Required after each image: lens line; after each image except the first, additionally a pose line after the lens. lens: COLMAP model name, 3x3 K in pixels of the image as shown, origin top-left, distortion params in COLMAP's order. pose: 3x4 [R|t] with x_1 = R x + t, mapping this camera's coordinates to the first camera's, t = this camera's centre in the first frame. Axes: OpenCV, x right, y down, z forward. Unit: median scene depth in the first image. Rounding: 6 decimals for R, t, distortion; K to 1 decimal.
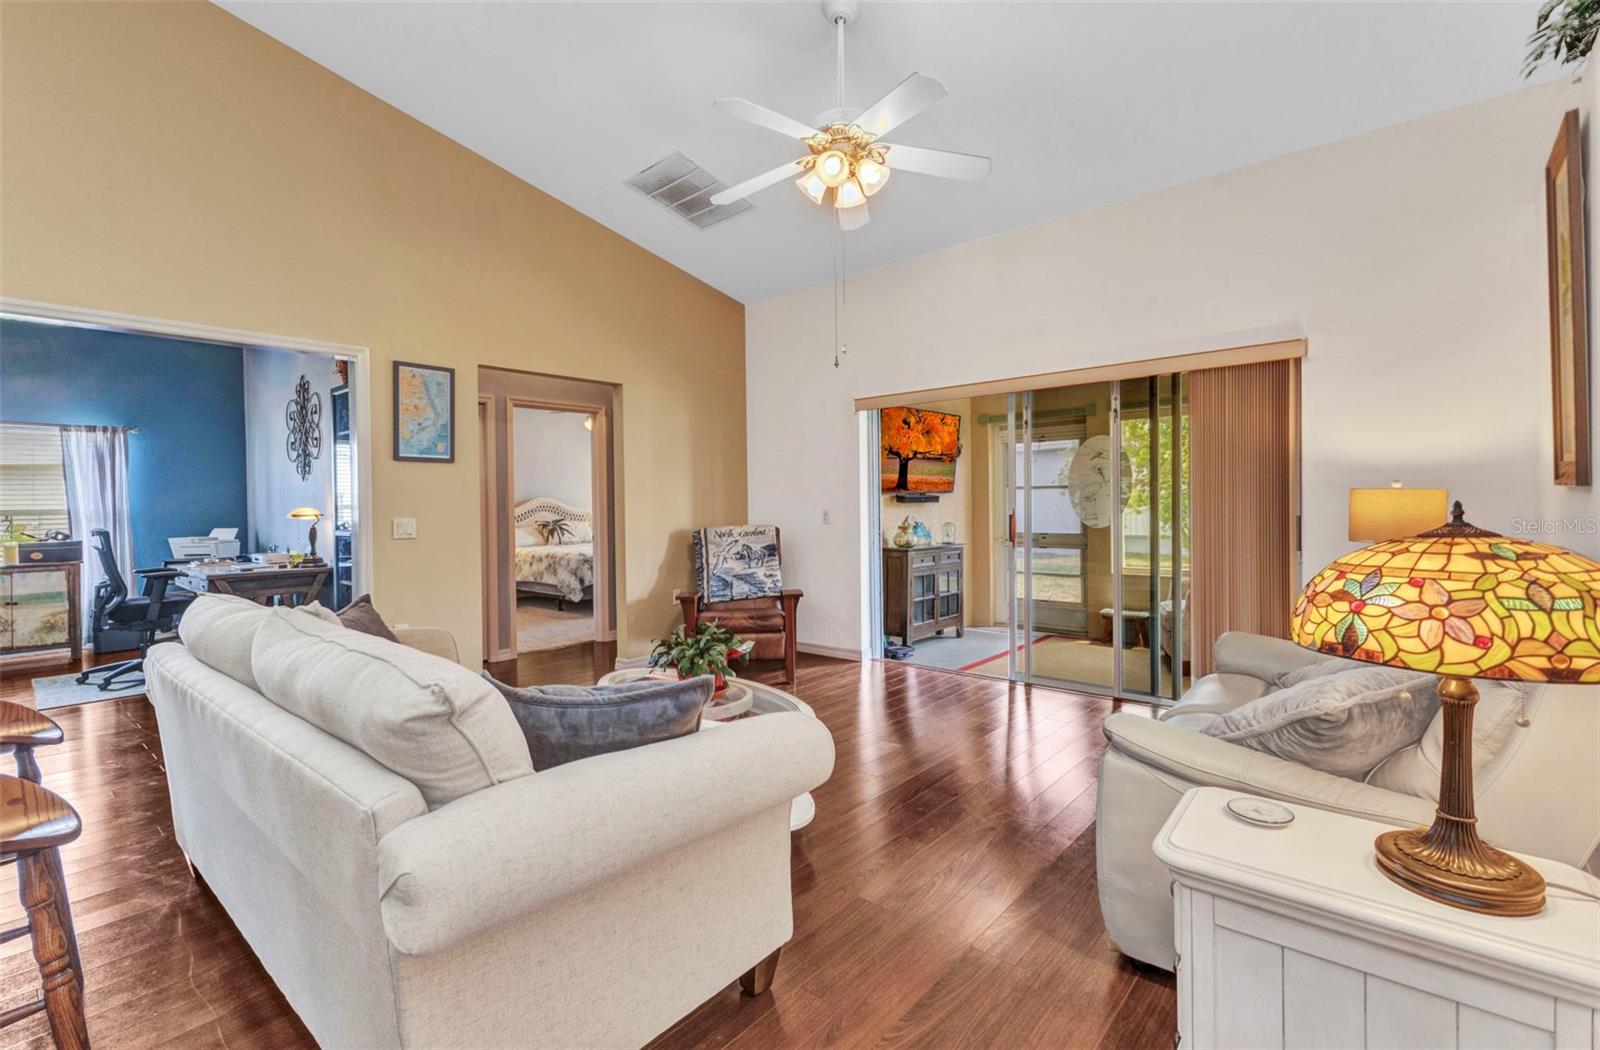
lens RADIAL K [[706.2, 0, 813.0], [0, 706.2, 513.0], [0, 0, 1]] dist [0.020242, -0.007508]
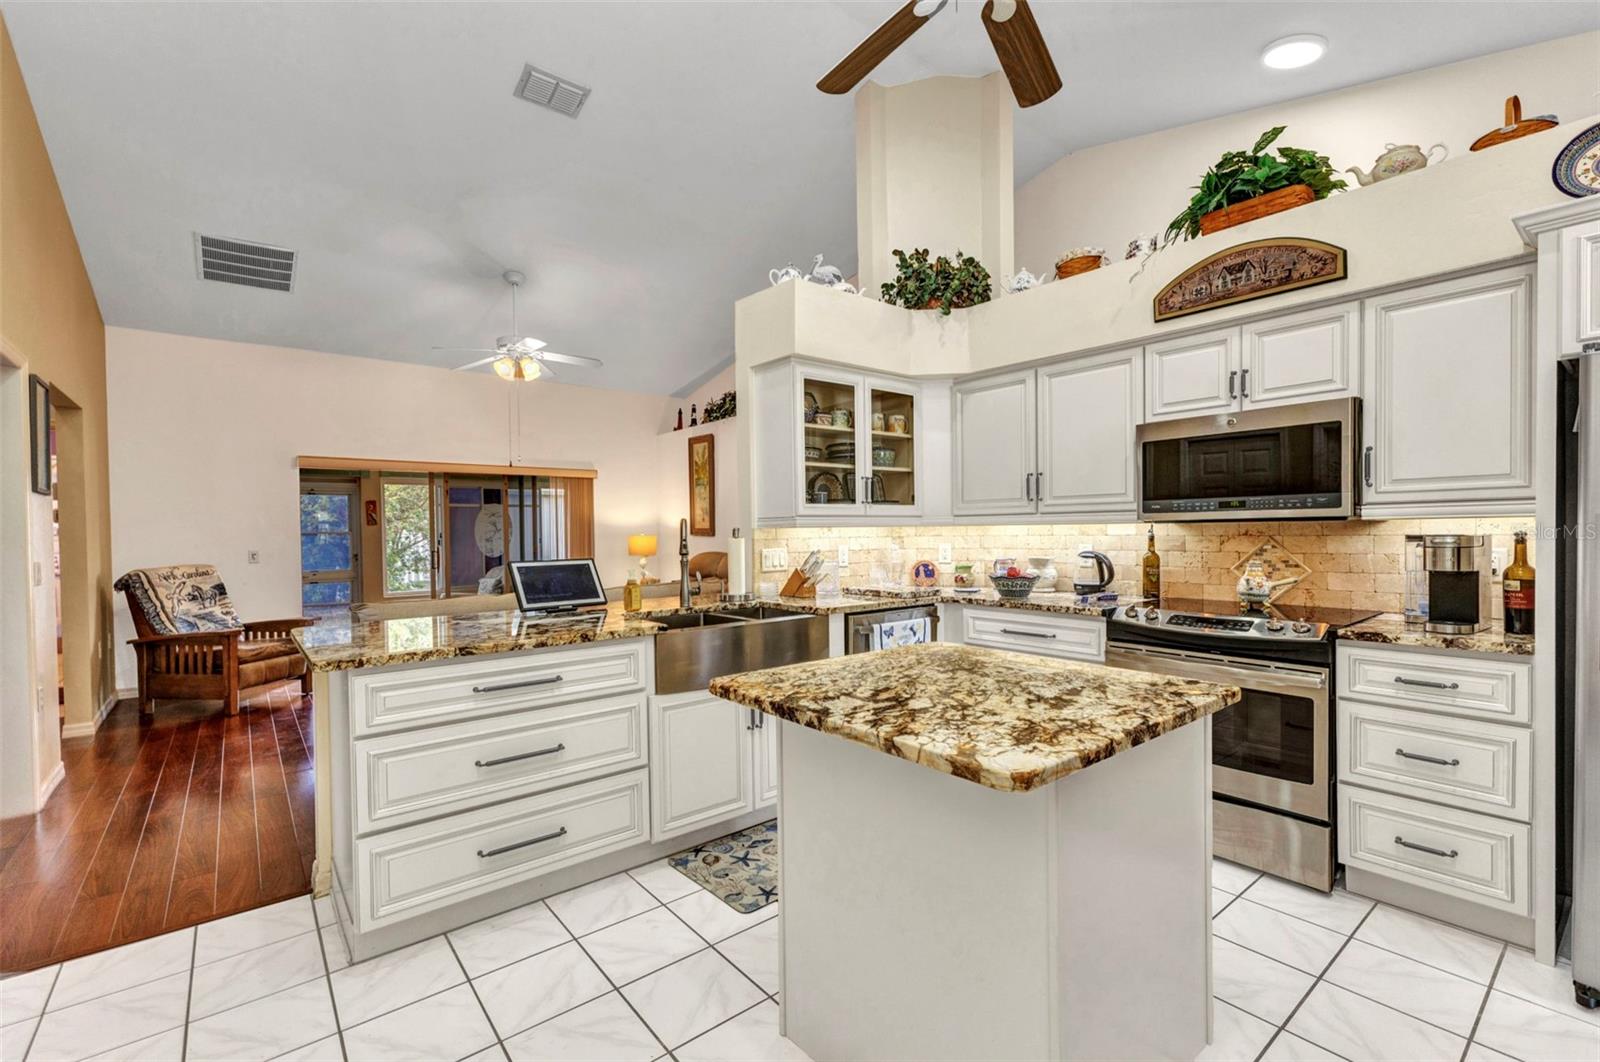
lens RADIAL K [[687.4, 0, 791.4], [0, 687.4, 546.7], [0, 0, 1]] dist [0.002471, 0.000132]
pose [[0.185425, -0.008252, 0.982624, -0.915349], [0.022813, 0.999731, 0.004091, 0.004541], [-0.982394, 0.021658, 0.185563, -0.025056]]
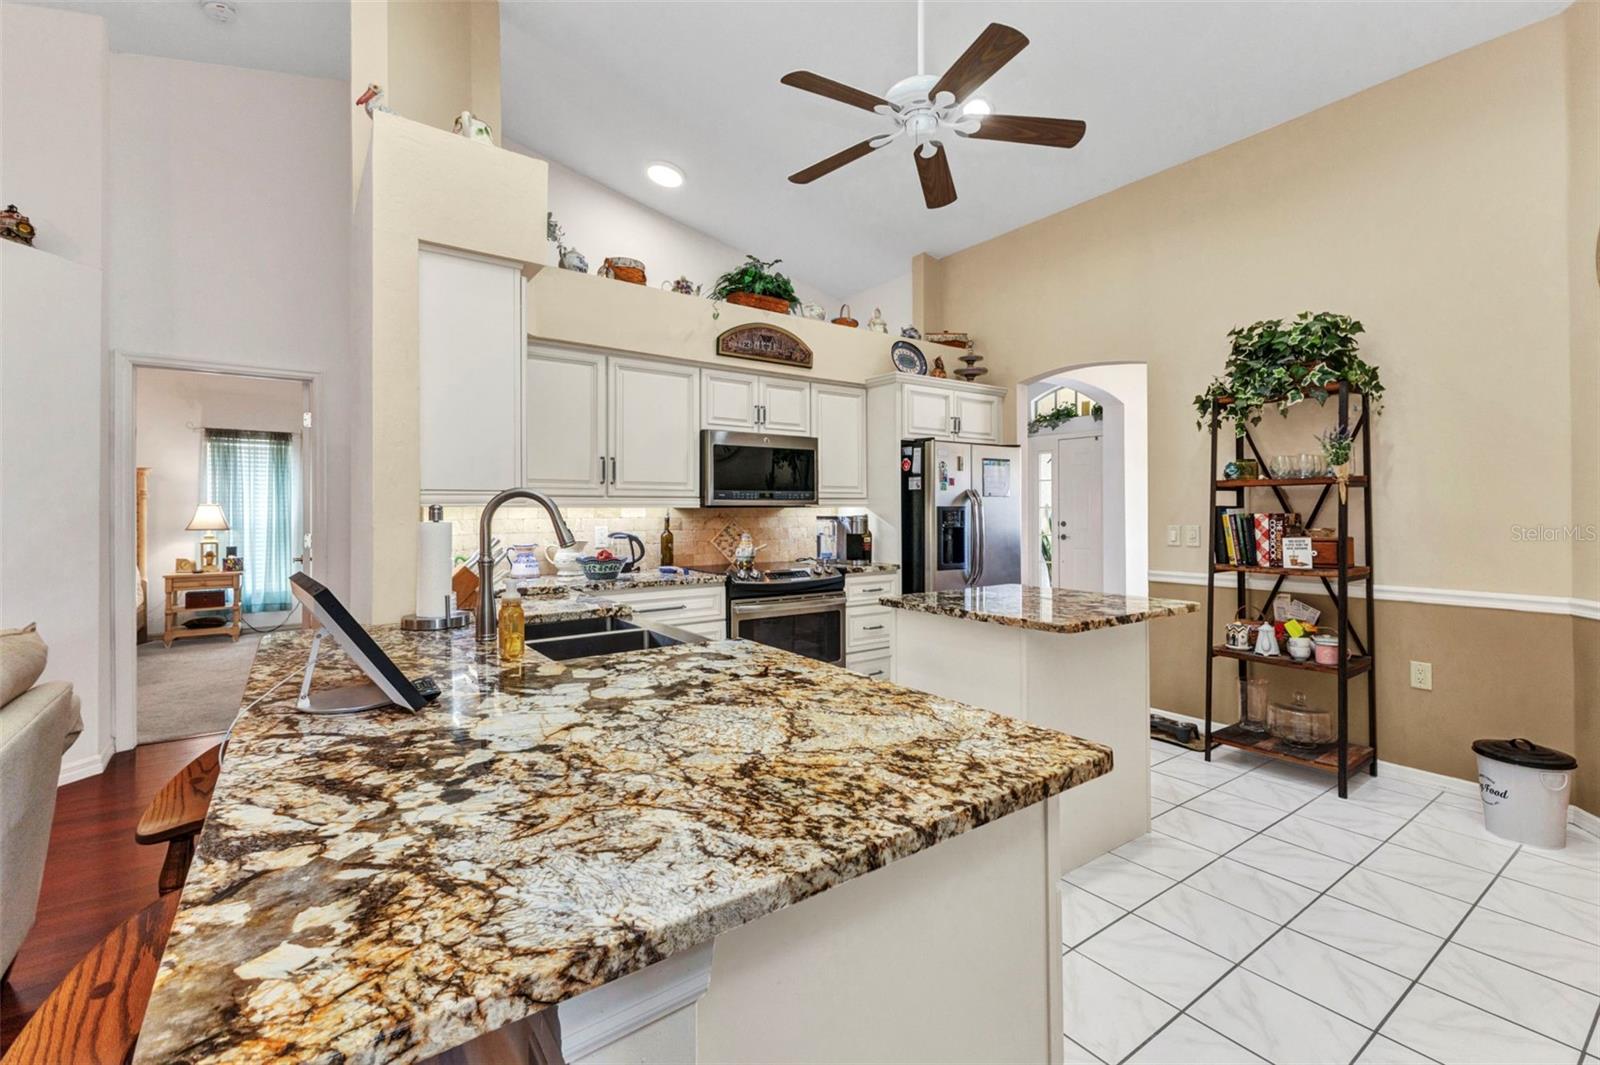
lens RADIAL K [[690.3, 0, 811.4], [0, 690.3, 509.5], [0, 0, 1]] dist [-0.001273, -0.000064]
pose [[-0.970586, 0.020631, 0.239867, -0.588661], [0.023432, 0.999686, 0.008829, -0.007293], [-0.239610, 0.014190, -0.970766, 0.464240]]
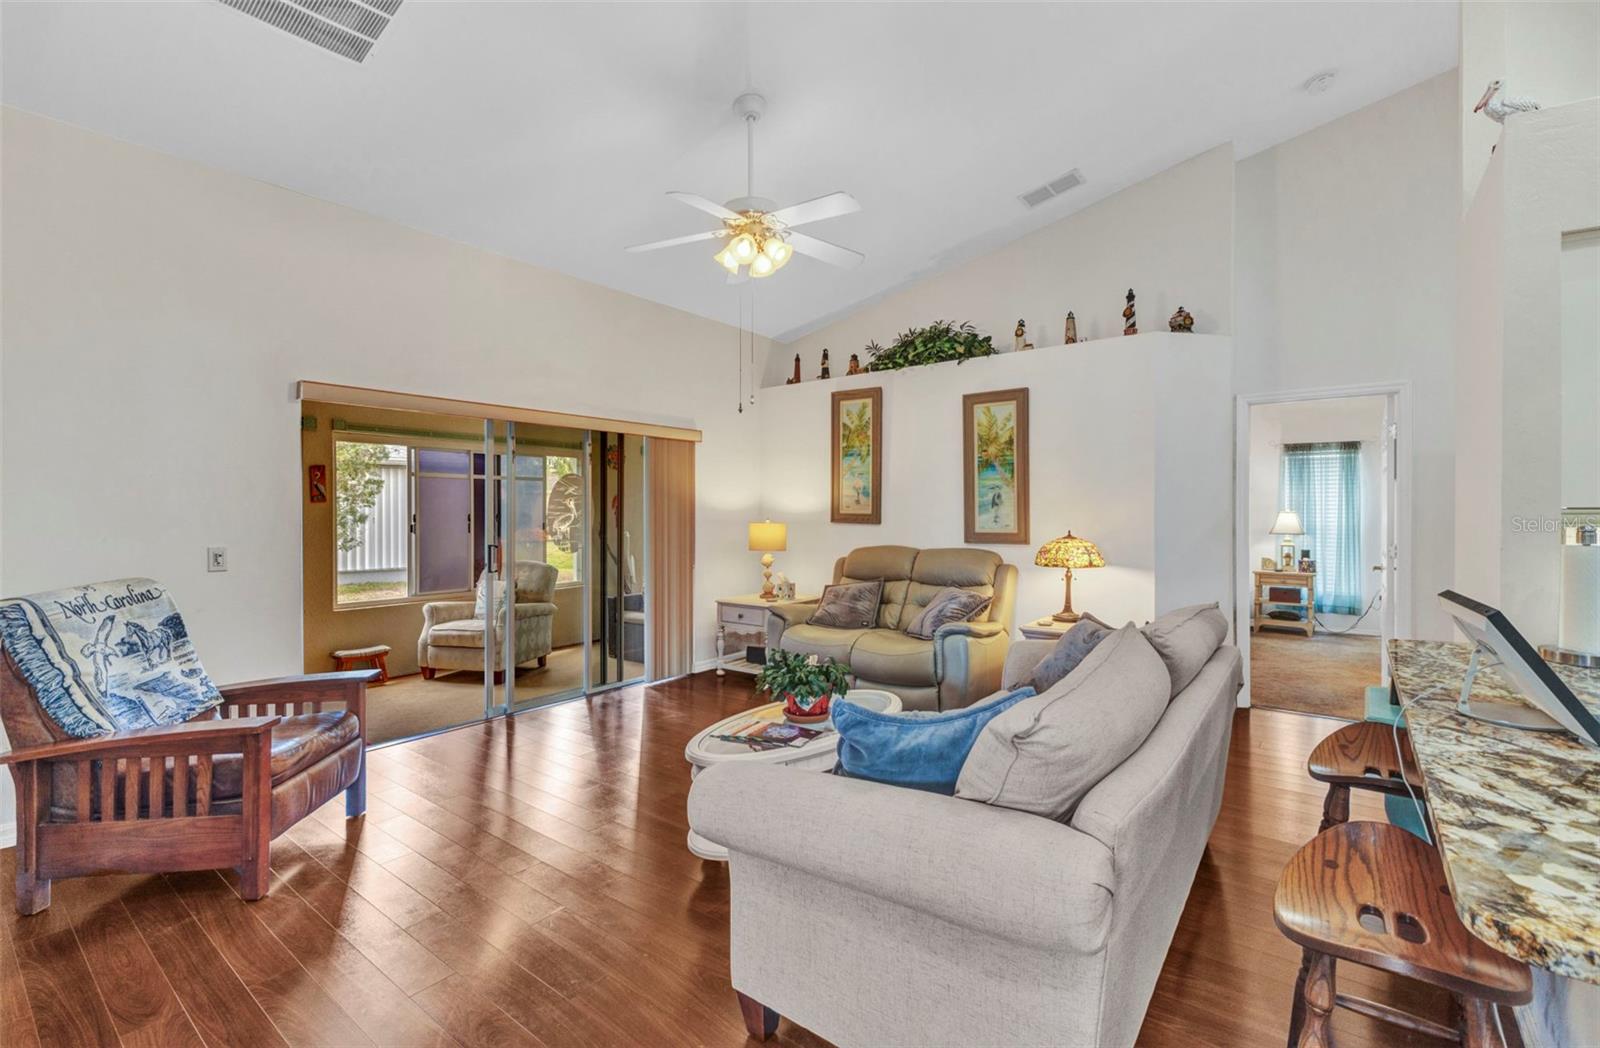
lens RADIAL K [[706.2, 0, 813.0], [0, 706.2, 512.0], [0, 0, 1]] dist [0.020242, -0.007508]
pose [[-0.053397, 0.015784, 0.998449, -0.631398], [0.013306, 0.999798, -0.015094, -0.019344], [-0.998485, 0.012480, -0.053597, 0.551620]]
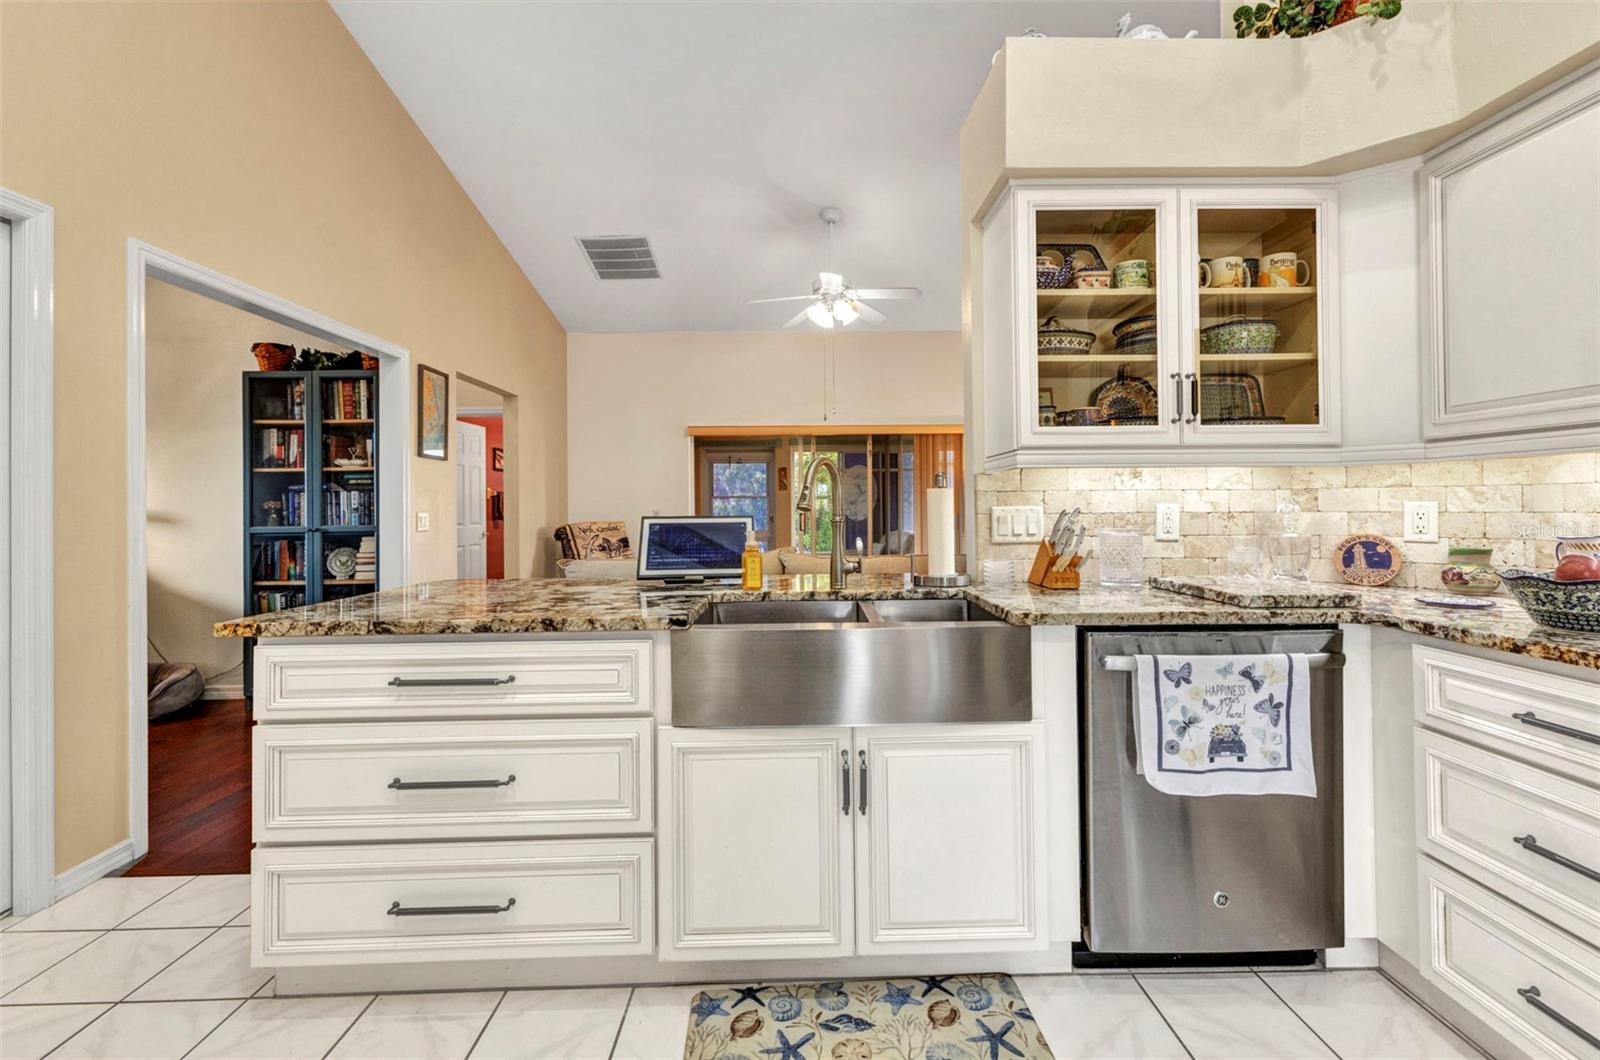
lens RADIAL K [[688.8, 0, 806.0], [0, 688.8, 500.8], [0, 0, 1]] dist [0.006737, -0.000013]
pose [[0.745540, 0.014873, 0.666295, -0.631395], [0.005774, 0.999569, -0.028773, 0.016616], [-0.666436, 0.025298, 0.745133, -0.109565]]
